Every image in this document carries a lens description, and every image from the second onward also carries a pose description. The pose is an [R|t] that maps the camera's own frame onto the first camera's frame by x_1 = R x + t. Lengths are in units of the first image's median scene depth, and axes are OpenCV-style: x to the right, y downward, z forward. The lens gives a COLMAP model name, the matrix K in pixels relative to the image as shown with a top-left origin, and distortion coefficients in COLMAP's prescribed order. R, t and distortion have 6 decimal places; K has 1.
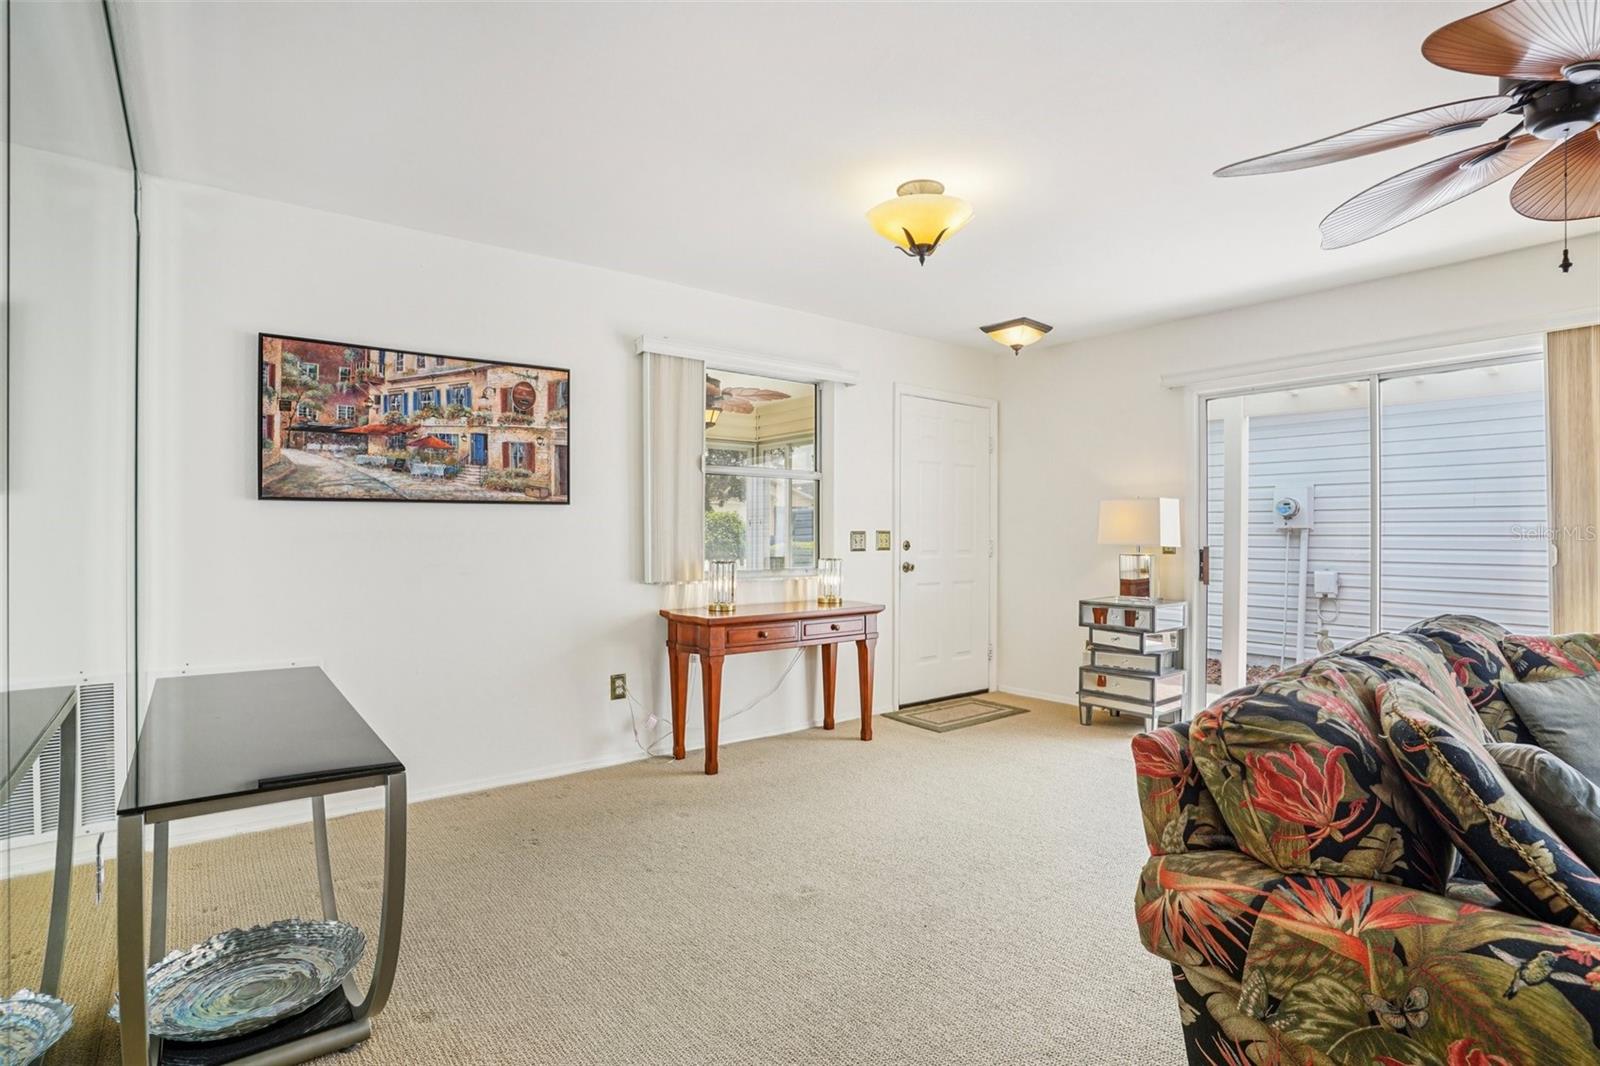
lens RADIAL K [[786.1, 0, 795.6], [0, 786.1, 529.2], [0, 0, 1]] dist [-0.040761, 0.008771]
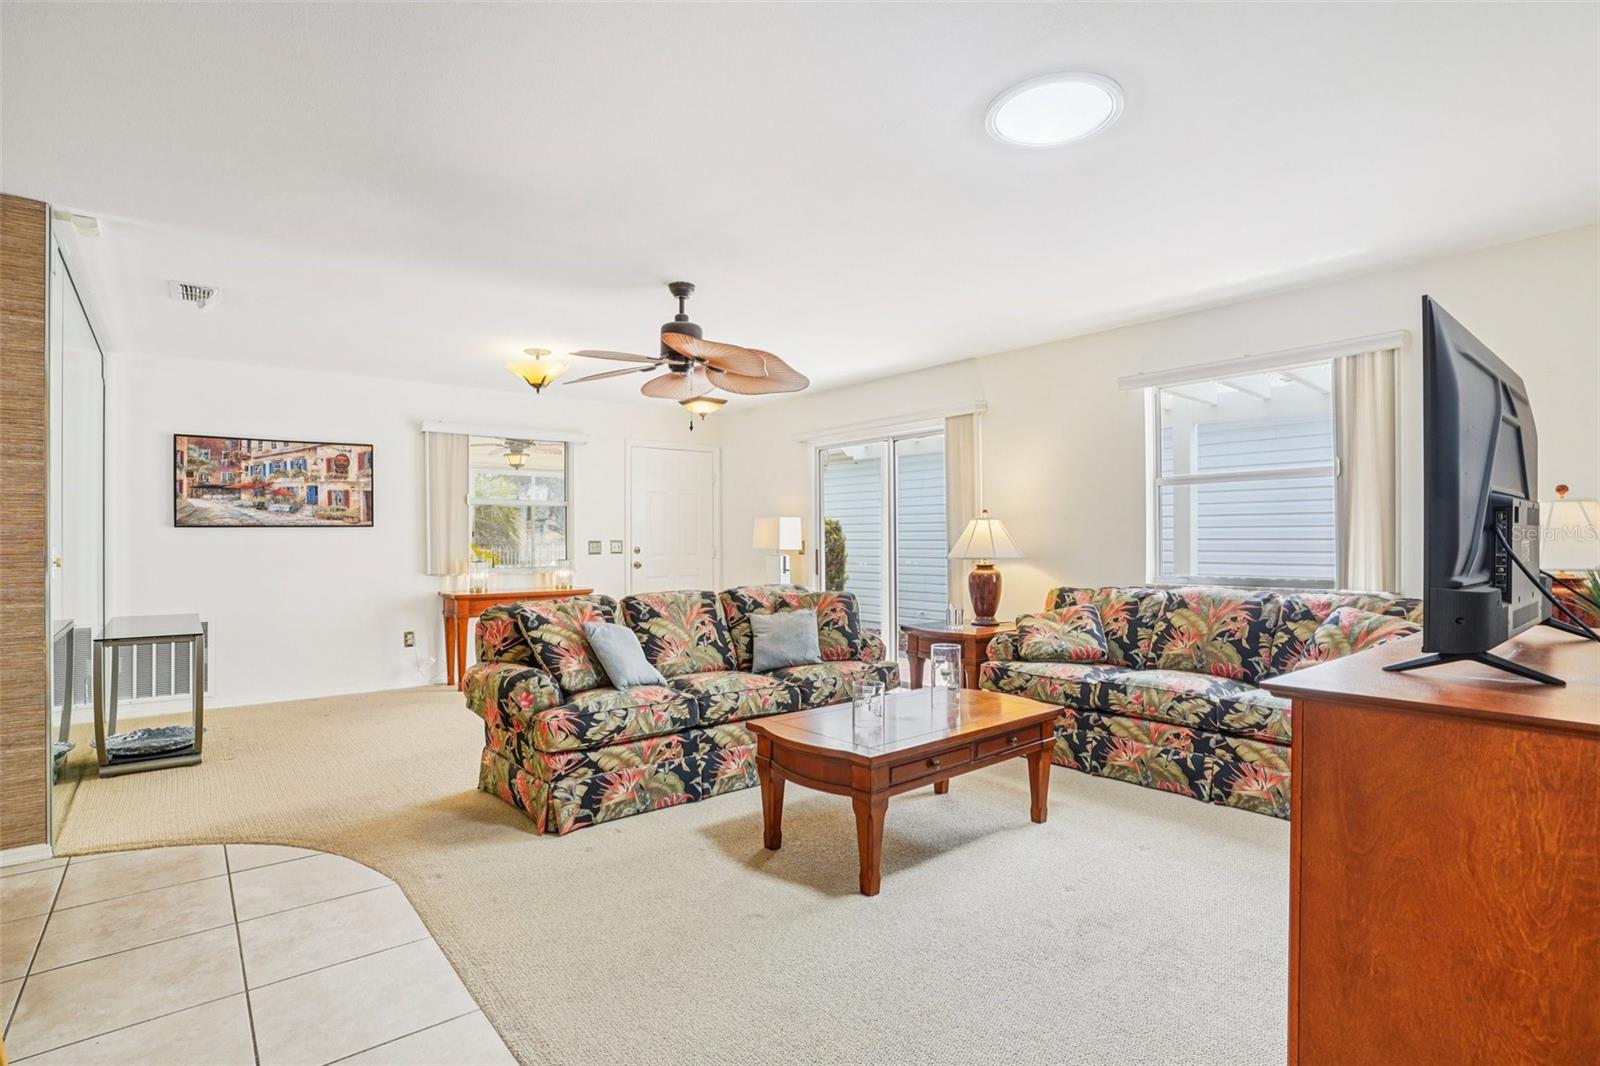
lens RADIAL K [[786.1, 0, 803.8], [0, 786.1, 531.4], [0, 0, 1]] dist [-0.040761, 0.008771]
pose [[0.999721, -0.007977, 0.022220, 0.624775], [0.008055, 0.999962, -0.003429, -0.010030], [-0.022191, 0.003607, 0.999747, -0.700778]]
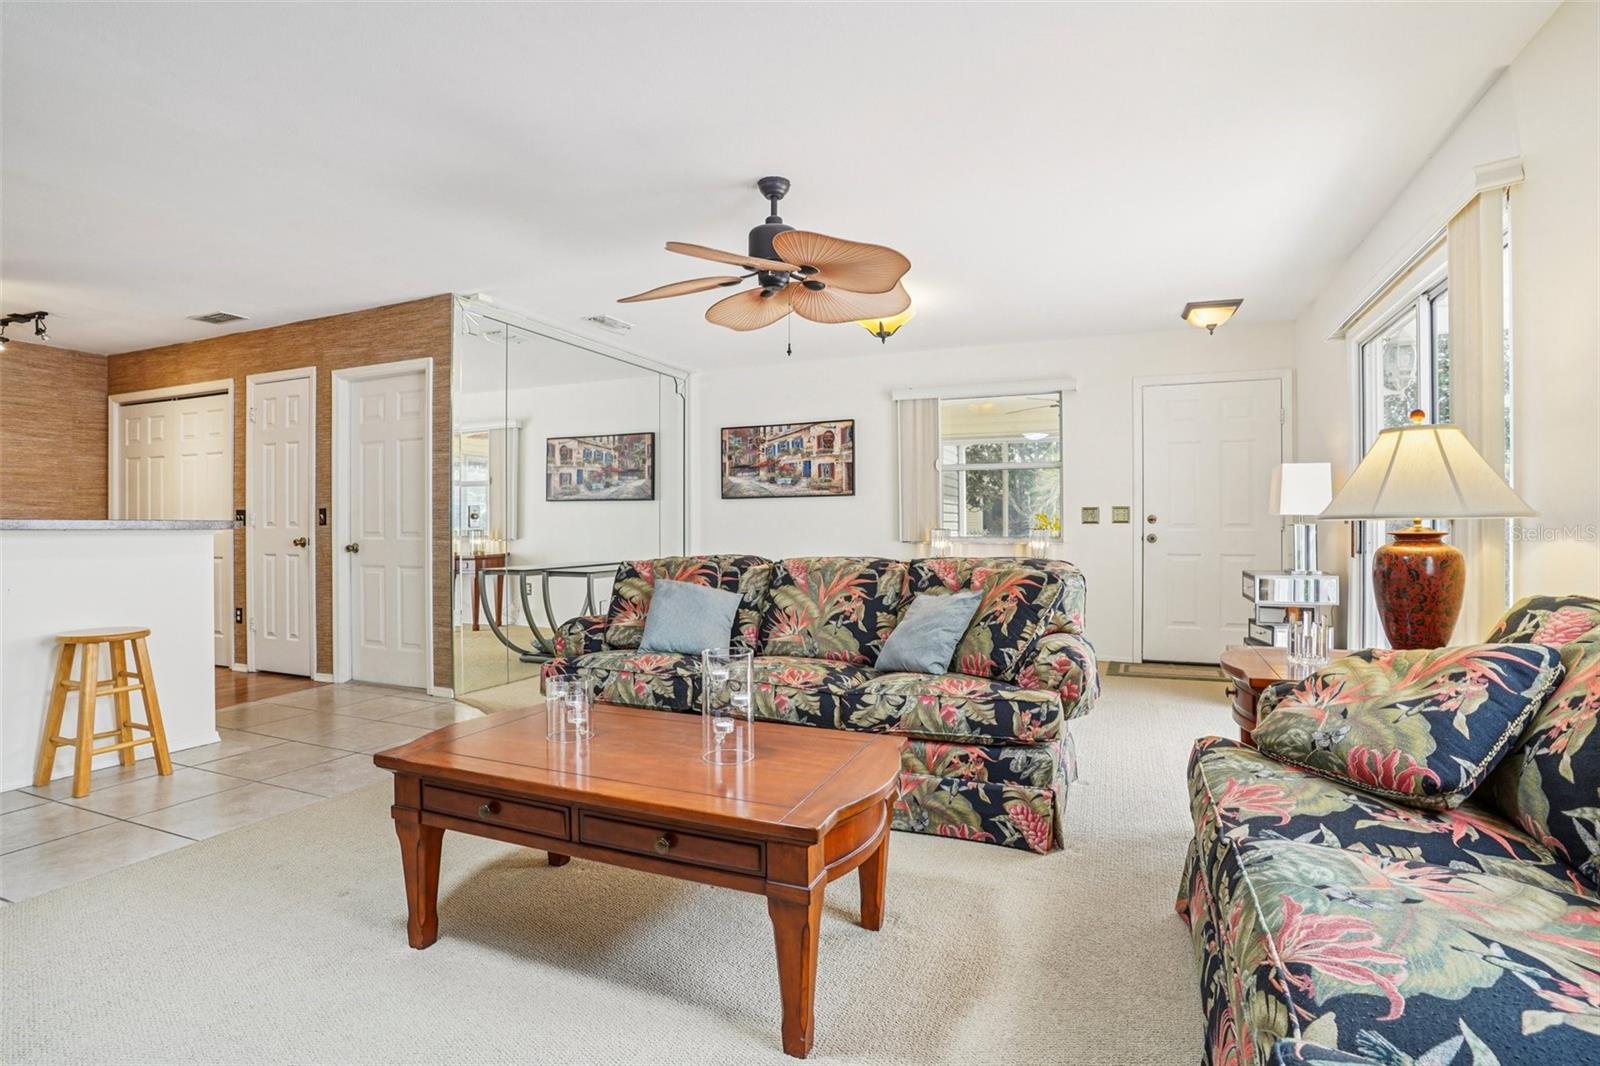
lens RADIAL K [[786.1, 0, 756.6], [0, 786.1, 526.8], [0, 0, 1]] dist [-0.040761, 0.008771]
pose [[0.479636, -0.002425, -0.877464, 1.261657], [0.009107, 0.999956, 0.002215, 0.035951], [0.877420, -0.009053, 0.479637, -0.046669]]
